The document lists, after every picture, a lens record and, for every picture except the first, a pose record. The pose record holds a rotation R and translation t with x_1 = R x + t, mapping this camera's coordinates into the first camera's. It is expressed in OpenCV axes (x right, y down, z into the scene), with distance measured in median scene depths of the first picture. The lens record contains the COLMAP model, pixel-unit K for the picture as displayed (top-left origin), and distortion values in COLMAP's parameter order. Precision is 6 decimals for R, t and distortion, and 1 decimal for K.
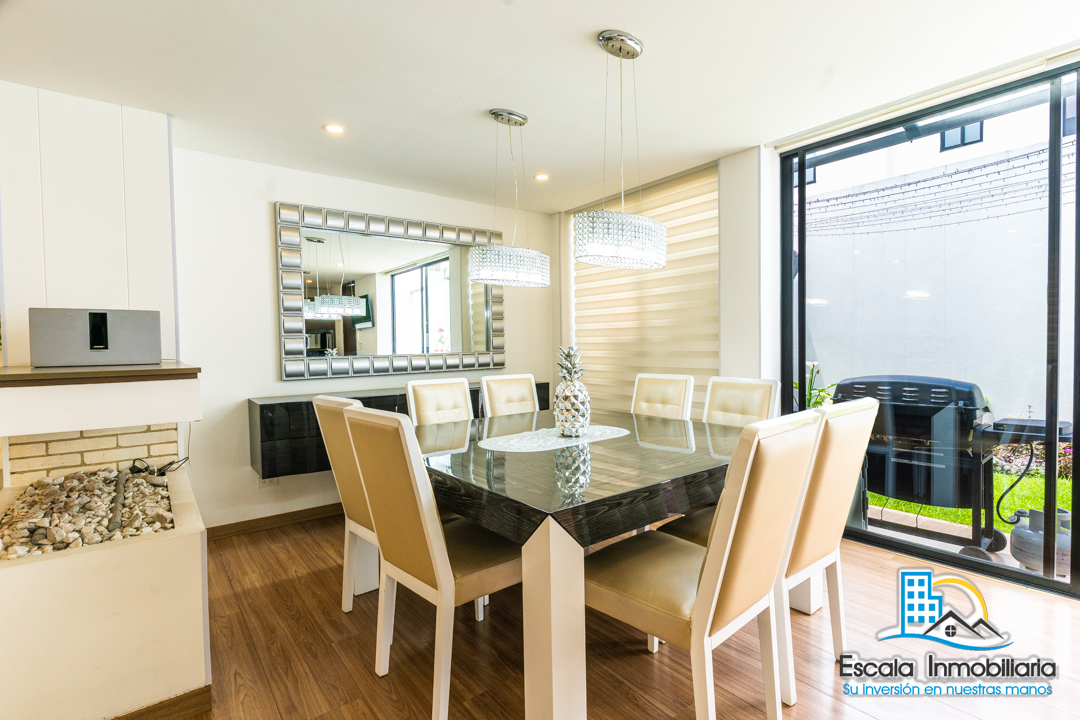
lens RADIAL K [[516.6, 0, 539.3], [0, 516.6, 356.7], [0, 0, 1]] dist [0.002155, 0.000596]
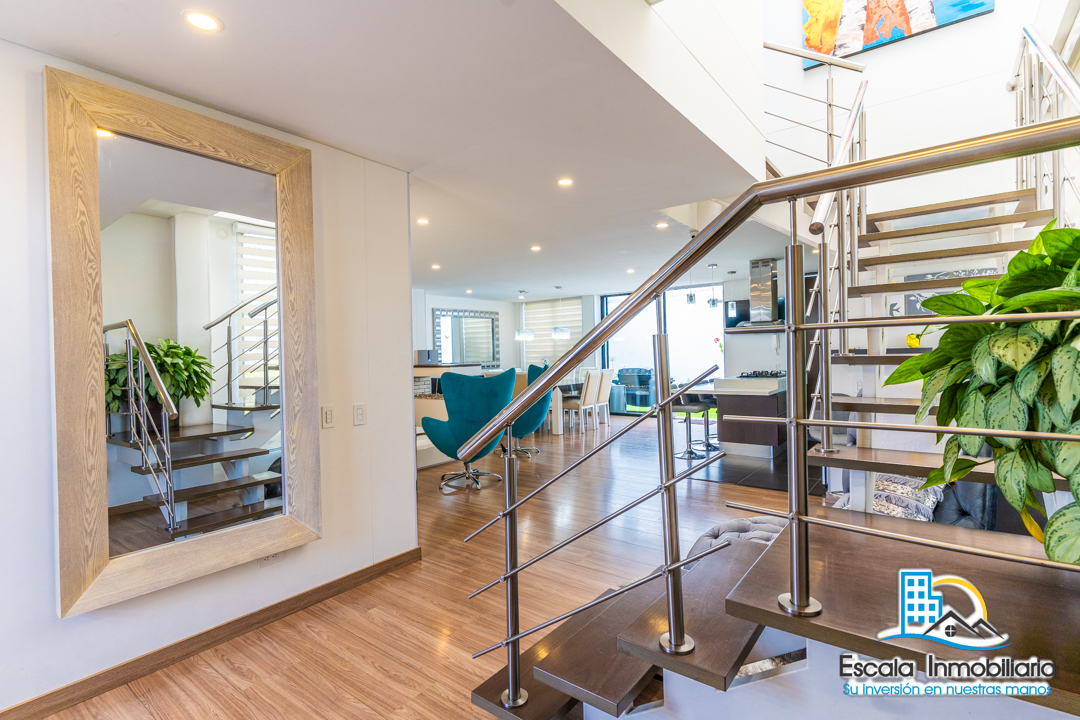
lens RADIAL K [[516.6, 0, 539.3], [0, 516.6, 356.7], [0, 0, 1]] dist [0.002155, 0.000596]
pose [[0.967593, -0.008054, 0.252385, -0.663944], [0.013793, 0.999685, -0.020975, 0.034553], [-0.252137, 0.023777, 0.967400, -1.865288]]
